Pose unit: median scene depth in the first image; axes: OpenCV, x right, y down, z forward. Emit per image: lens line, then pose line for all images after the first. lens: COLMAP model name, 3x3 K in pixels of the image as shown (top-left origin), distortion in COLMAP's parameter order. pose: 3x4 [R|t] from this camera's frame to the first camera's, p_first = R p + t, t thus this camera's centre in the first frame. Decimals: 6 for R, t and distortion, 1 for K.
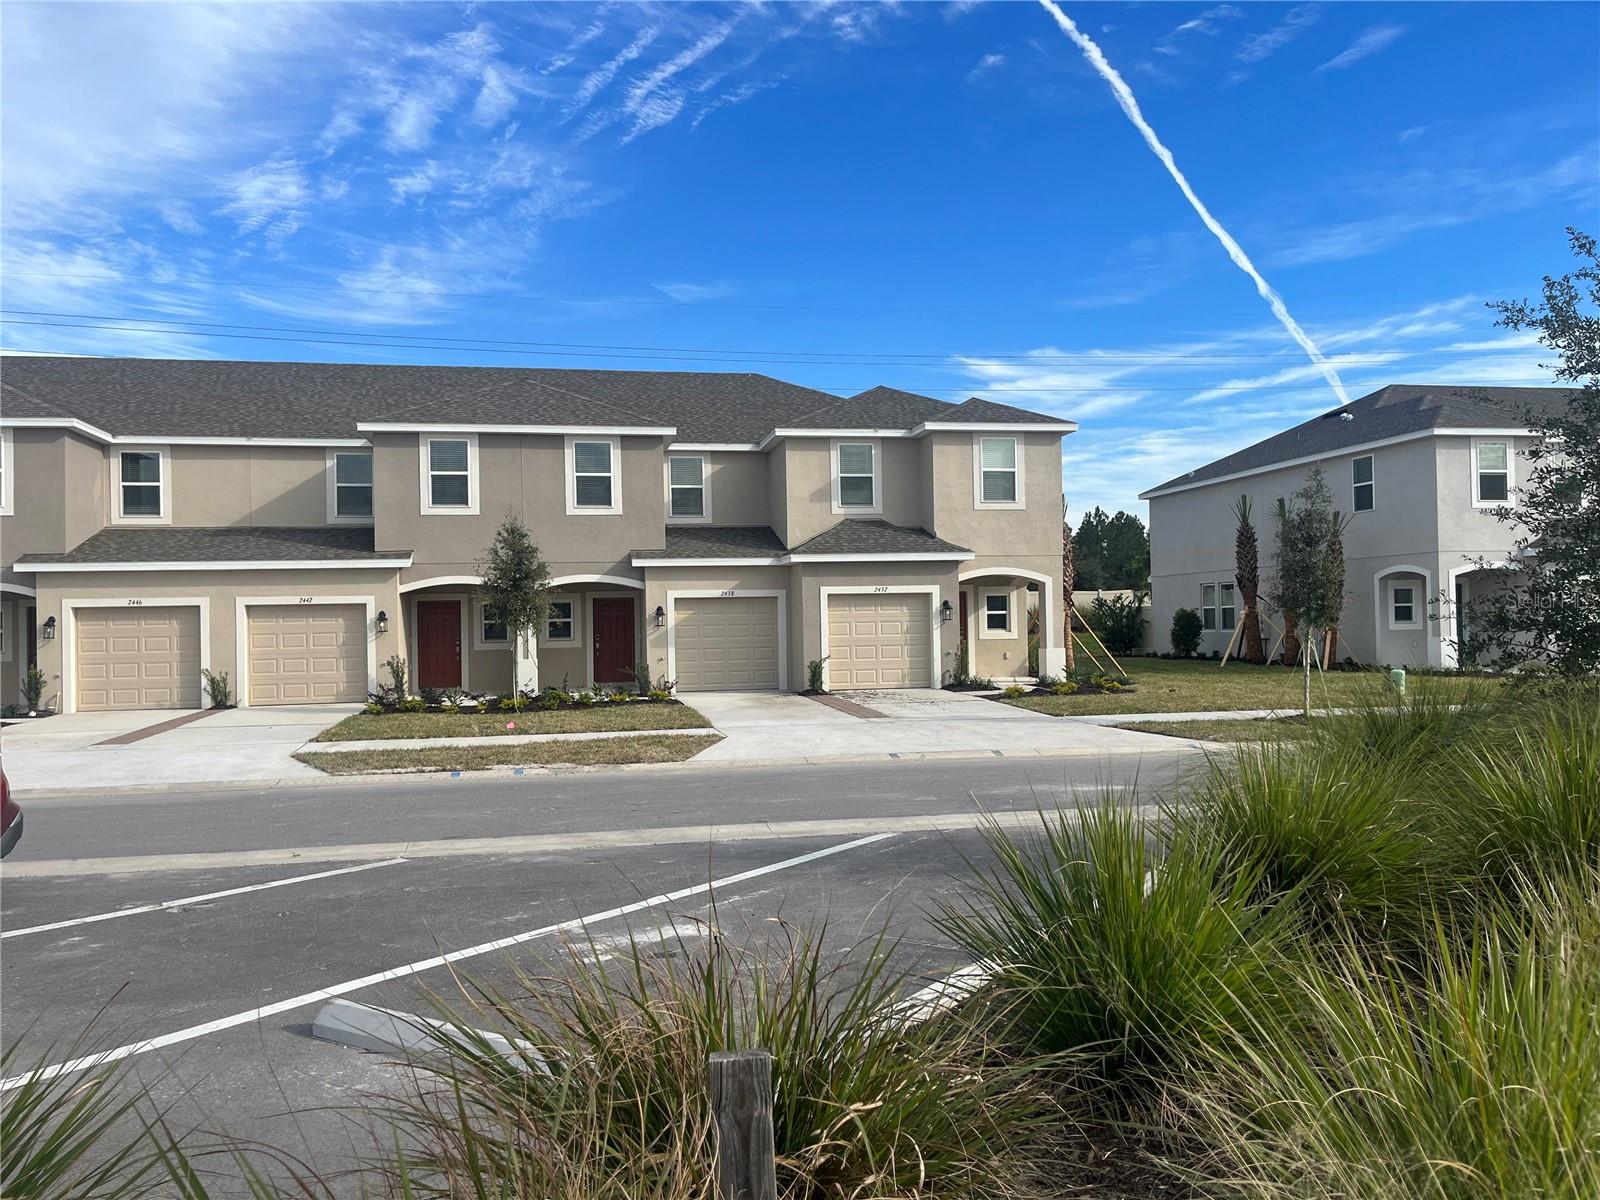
lens RADIAL K [[1218.7, 0, 800.0], [0, 1218.7, 600.0], [0, 0, 1]] dist [0.045762, 0.000291]
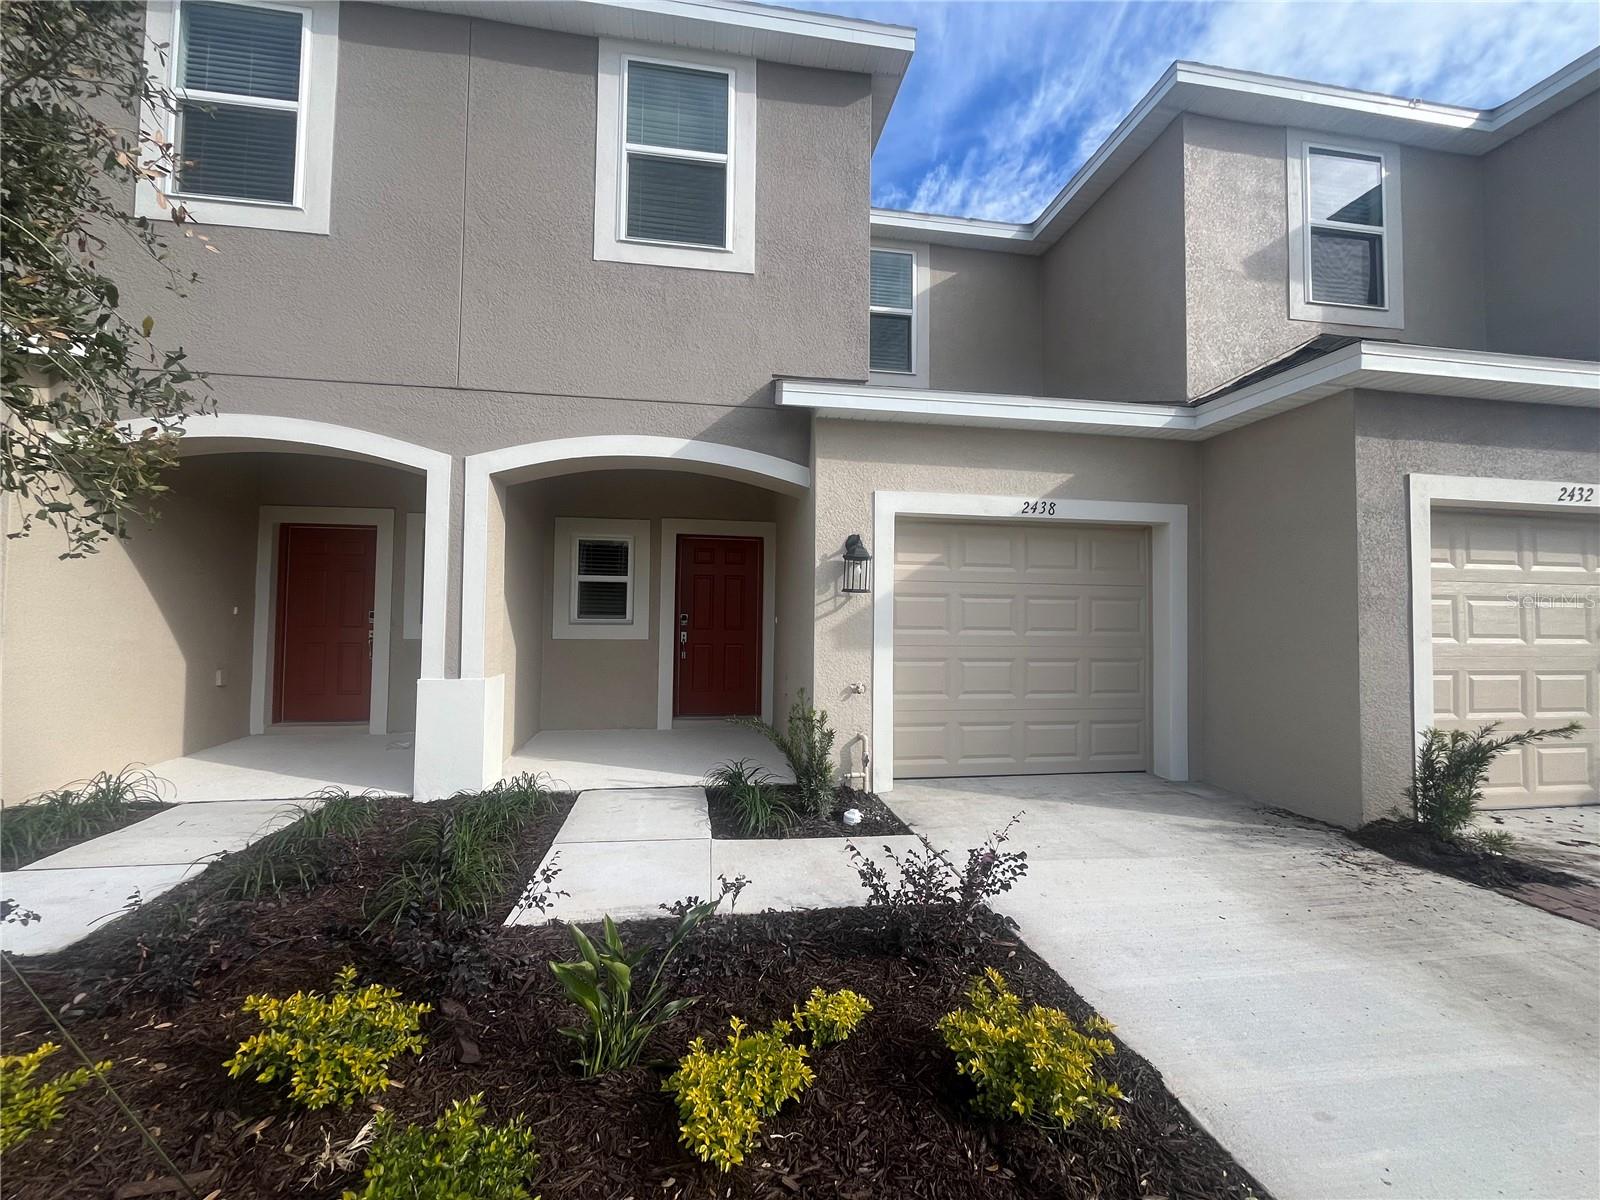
lens RADIAL K [[646.8, 0, 794.7], [0, 646.8, 592.9], [0, 0, 1]] dist [-0.001437, -0.000276]
pose [[0.998954, 0.030749, -0.033833, -0.124864], [-0.031212, 0.999425, -0.013228, 0.024456], [0.033407, 0.014270, 0.999340, 0.814739]]
